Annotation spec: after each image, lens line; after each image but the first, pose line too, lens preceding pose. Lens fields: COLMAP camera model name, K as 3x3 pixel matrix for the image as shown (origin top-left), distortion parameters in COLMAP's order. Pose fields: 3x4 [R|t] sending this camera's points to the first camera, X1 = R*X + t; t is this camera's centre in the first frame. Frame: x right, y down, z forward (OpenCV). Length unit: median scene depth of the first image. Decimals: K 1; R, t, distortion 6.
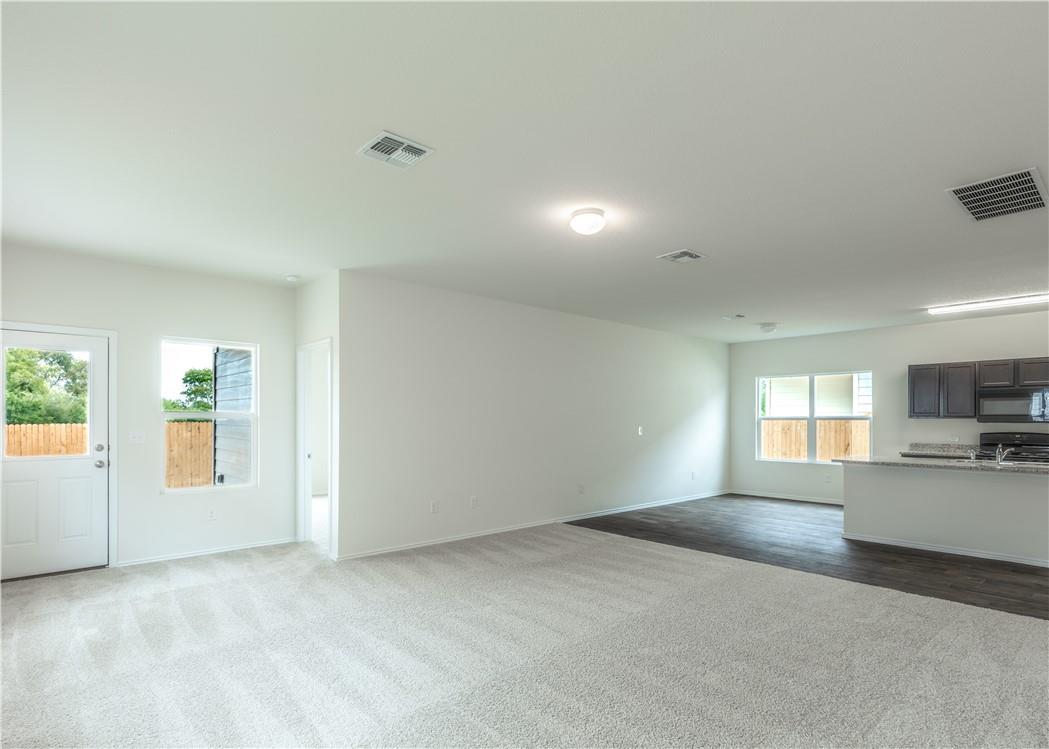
lens RADIAL K [[535.7, 0, 521.9], [0, 535.7, 419.1], [0, 0, 1]] dist [0.000513, 0.000310]
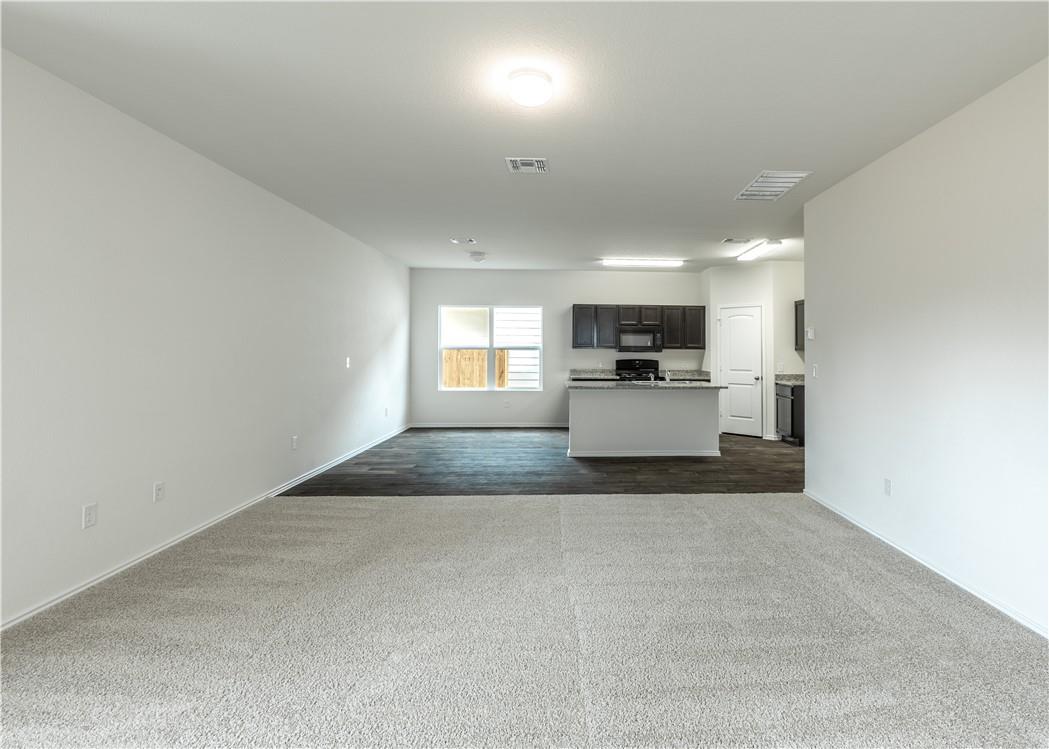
lens RADIAL K [[542.5, 0, 584.5], [0, 542.5, 345.3], [0, 0, 1]] dist [0.001277, 0.000261]
pose [[0.630627, 0.008532, 0.776039, -0.203113], [-0.004501, 0.999963, -0.007336, 0.000068], [-0.776073, 0.001134, 0.630642, 0.221722]]
